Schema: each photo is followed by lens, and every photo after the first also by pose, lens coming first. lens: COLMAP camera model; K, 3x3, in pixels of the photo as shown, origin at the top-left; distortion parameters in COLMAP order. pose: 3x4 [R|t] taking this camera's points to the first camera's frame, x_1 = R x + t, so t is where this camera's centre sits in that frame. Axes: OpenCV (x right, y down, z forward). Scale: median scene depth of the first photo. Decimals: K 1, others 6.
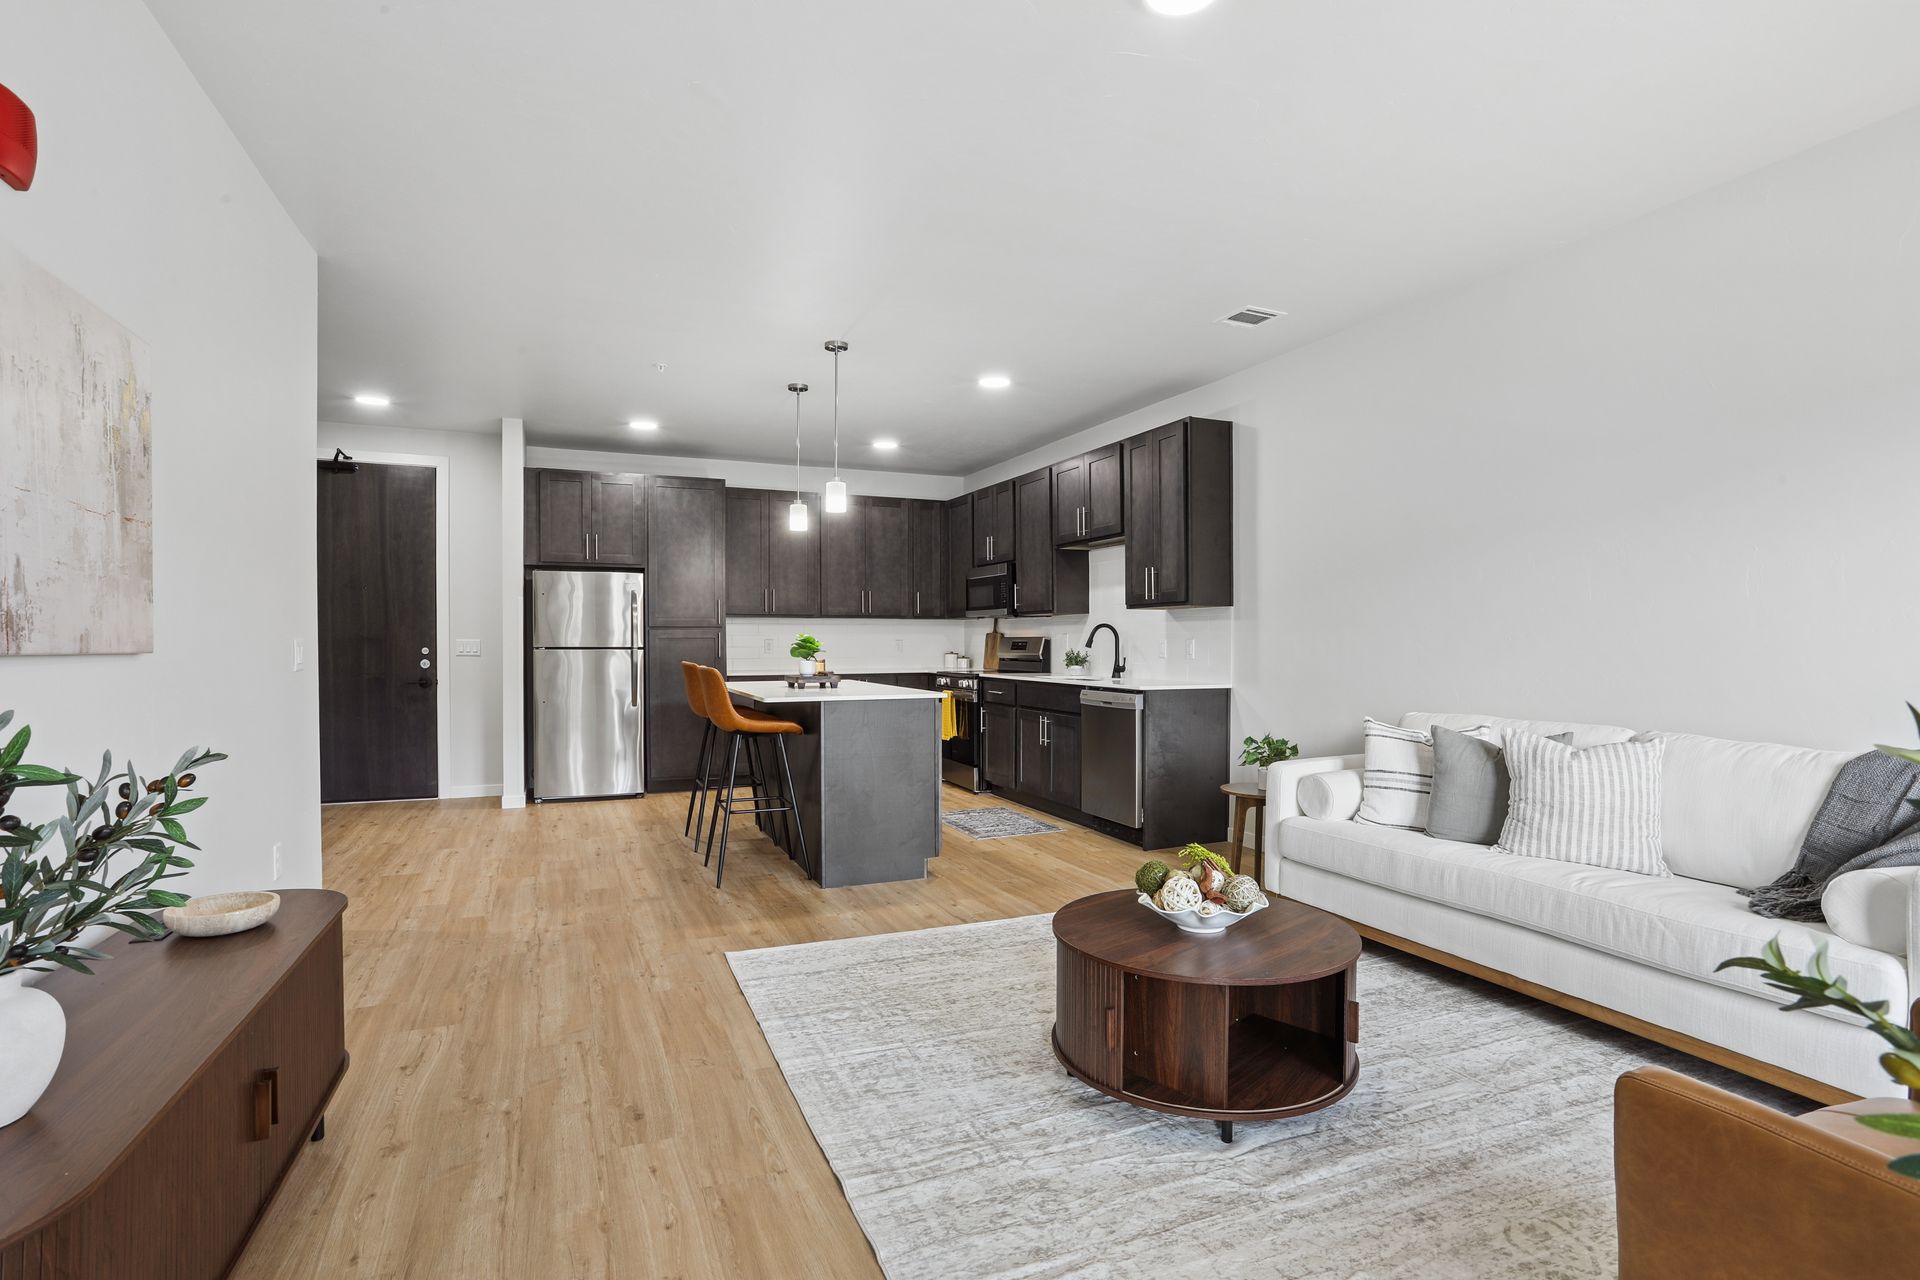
lens RADIAL K [[946.1, 0, 948.4], [0, 946.1, 646.9], [0, 0, 1]] dist [-0.067078, 0.026430]
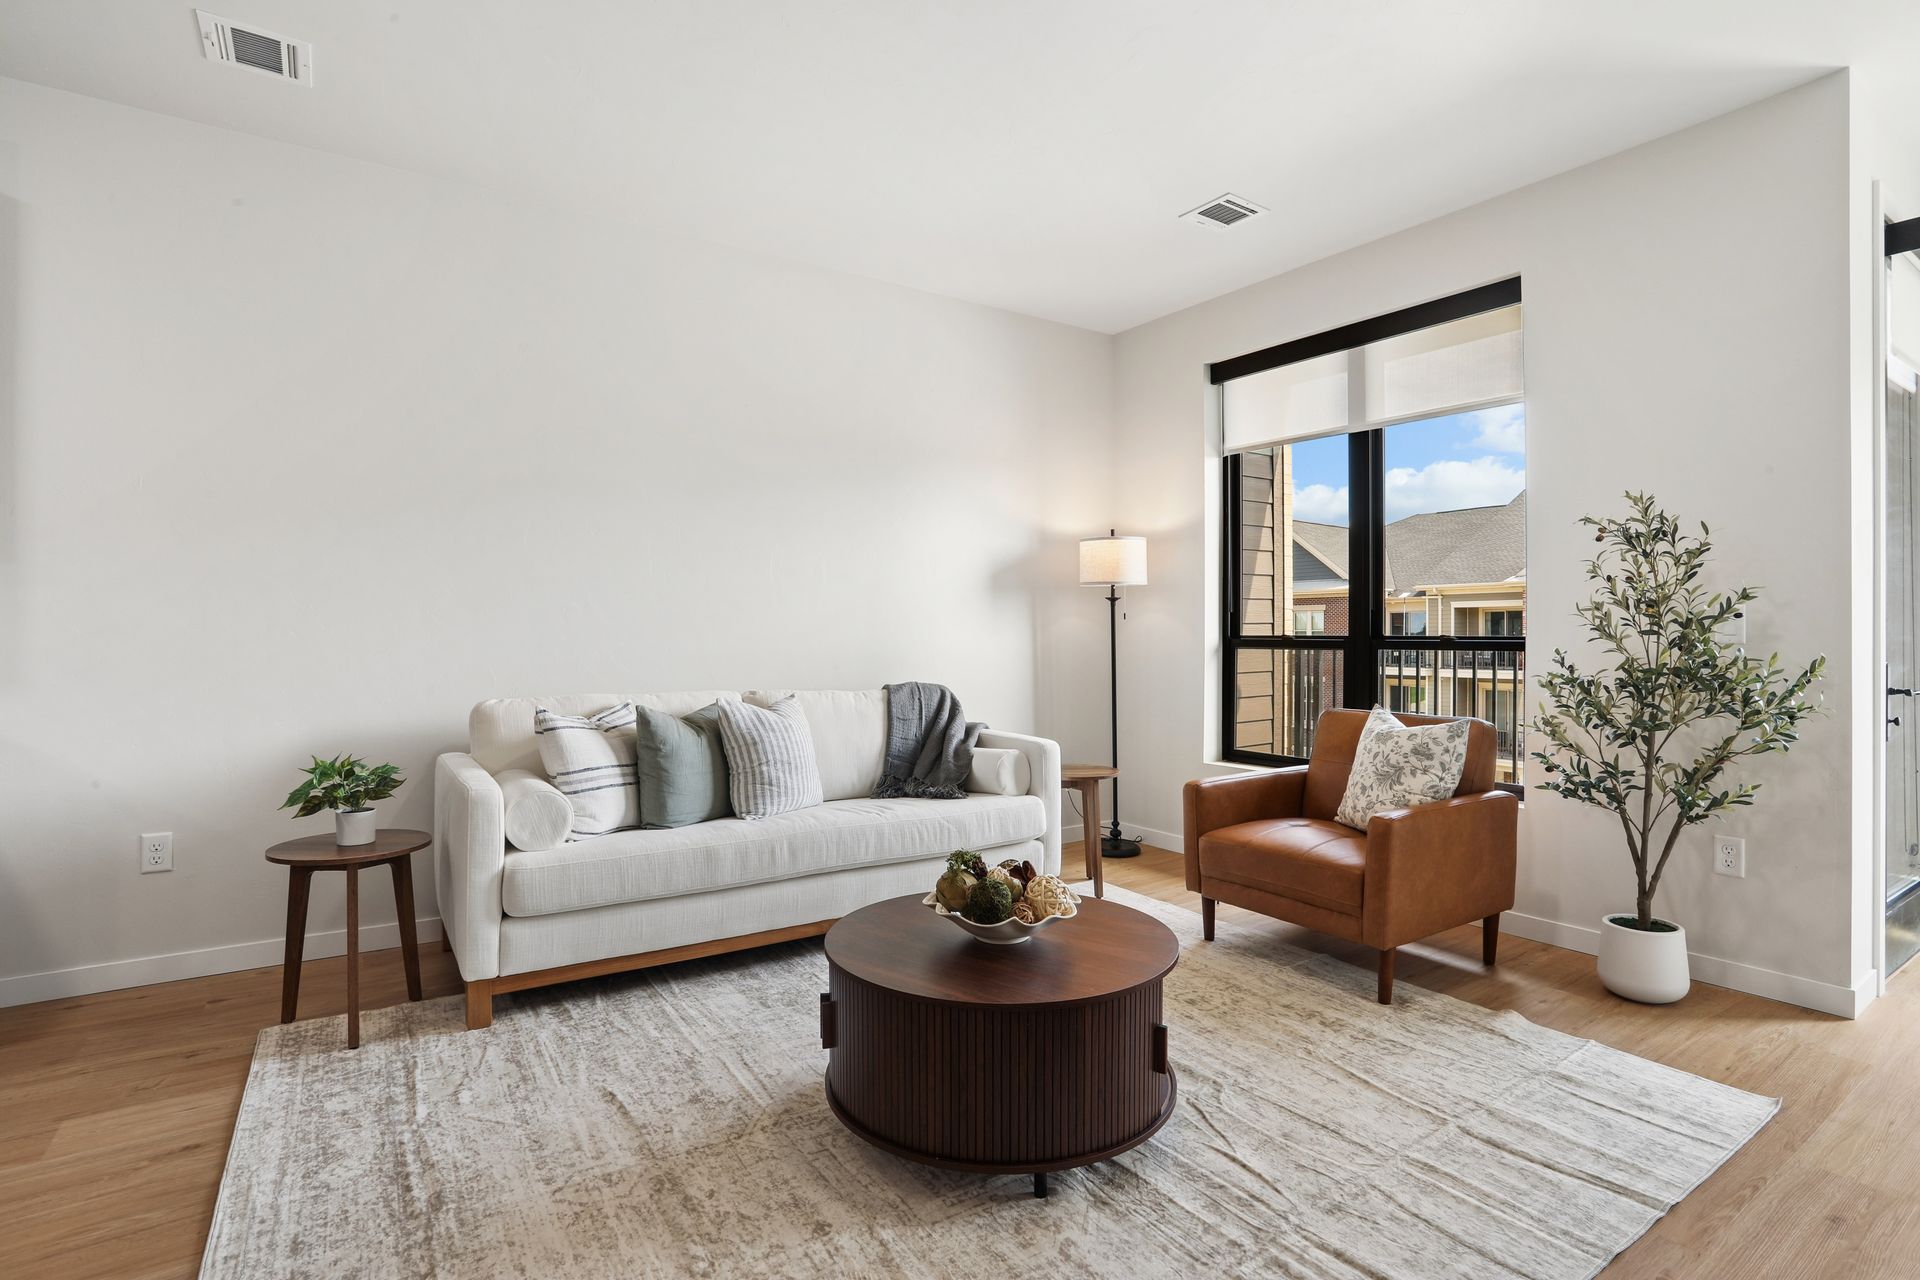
lens RADIAL K [[946.1, 0, 945.1], [0, 946.1, 625.6], [0, 0, 1]] dist [-0.067078, 0.026430]
pose [[-0.185252, 0.008046, 0.982658, -0.205948], [0.005803, 0.999958, -0.007093, 0.008023], [-0.982674, 0.004388, -0.185291, 0.439514]]
